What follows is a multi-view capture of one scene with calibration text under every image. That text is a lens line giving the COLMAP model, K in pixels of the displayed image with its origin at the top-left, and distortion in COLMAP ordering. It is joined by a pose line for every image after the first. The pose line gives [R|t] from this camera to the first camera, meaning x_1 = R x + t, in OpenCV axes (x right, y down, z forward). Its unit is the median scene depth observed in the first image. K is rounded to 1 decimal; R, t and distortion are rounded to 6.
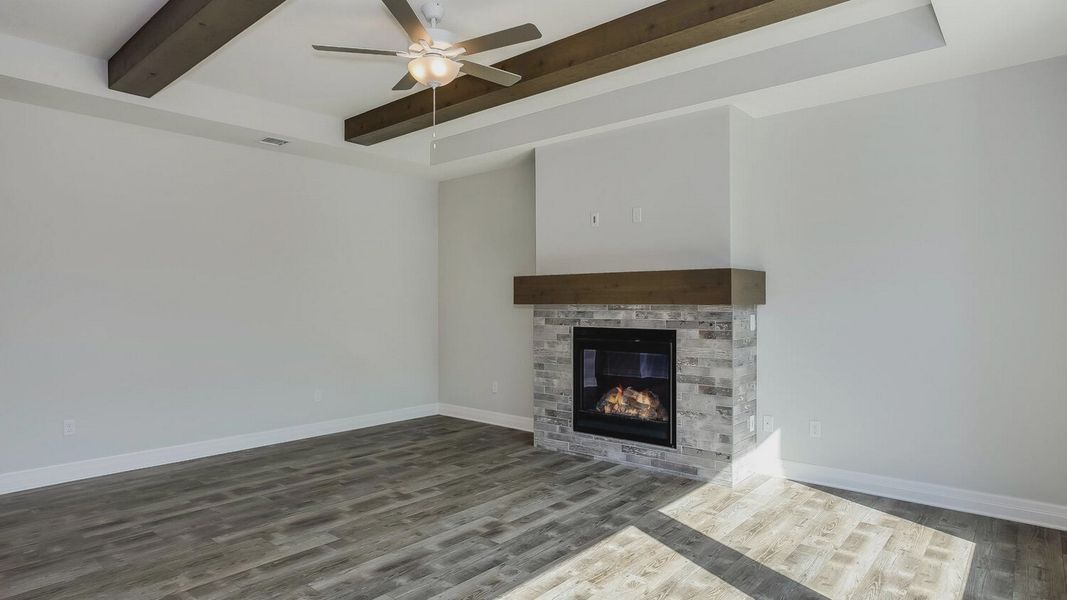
lens RADIAL K [[599.1, 0, 532.9], [0, 599.1, 305.5], [0, 0, 1]] dist [-0.048423, 0.000624]
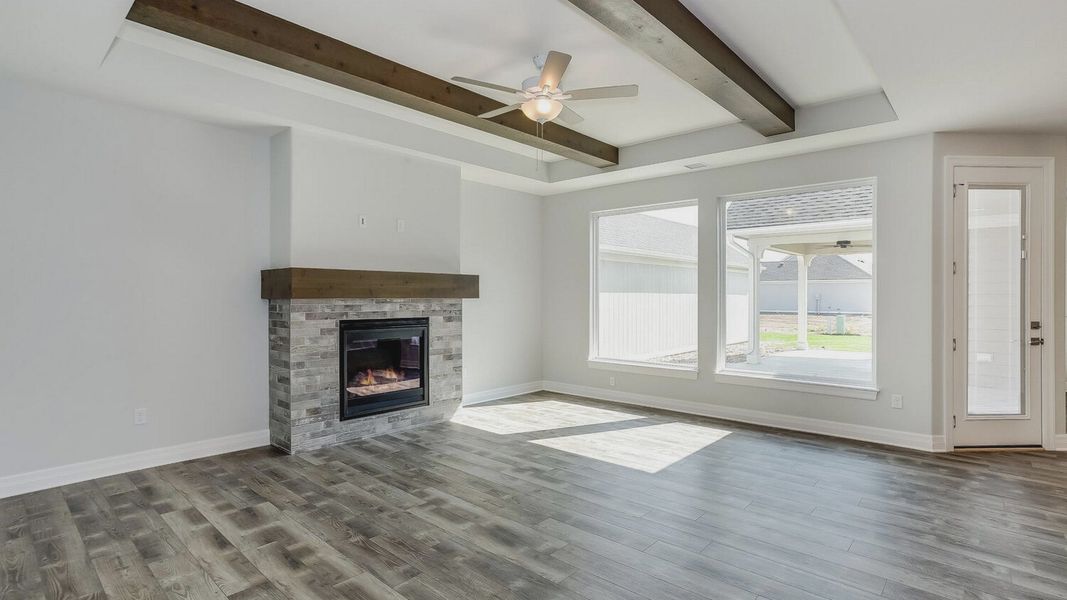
lens RADIAL K [[518.9, 0, 529.6], [0, 518.9, 296.8], [0, 0, 1]] dist [0.022633, 0.000681]
pose [[0.033836, -0.002218, 0.999425, -0.878441], [-0.000861, 0.999997, 0.002248, -0.007596], [-0.999427, -0.000937, 0.033834, 0.691731]]
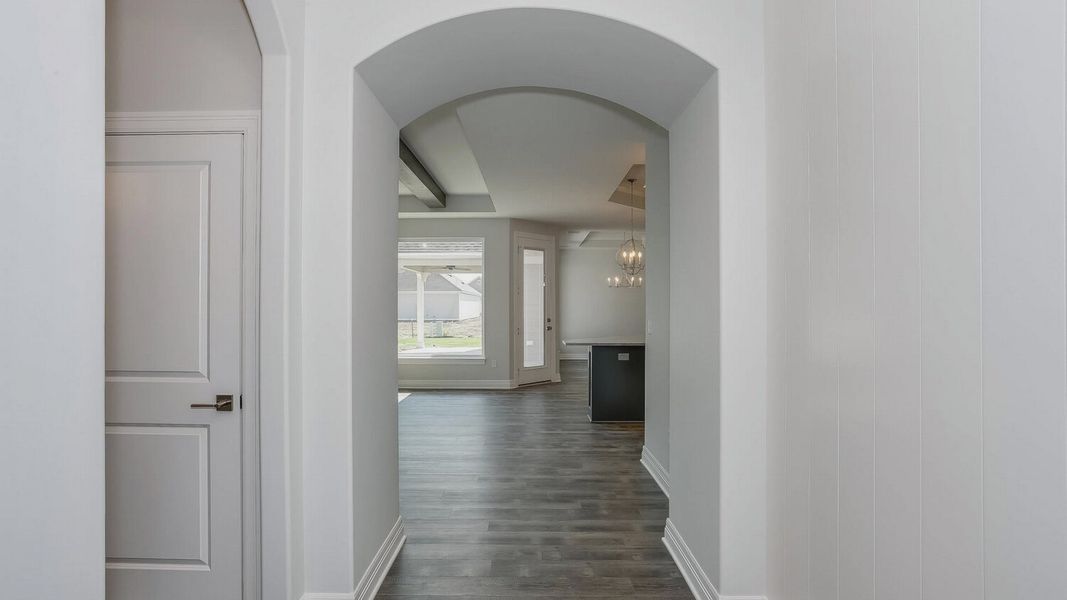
lens RADIAL K [[518.9, 0, 529.6], [0, 518.9, 296.8], [0, 0, 1]] dist [0.022633, 0.000681]
pose [[-0.625410, 0.011992, 0.780204, -1.324952], [0.002339, 0.999906, -0.013494, -0.014591], [-0.780293, -0.006615, -0.625379, 1.050075]]
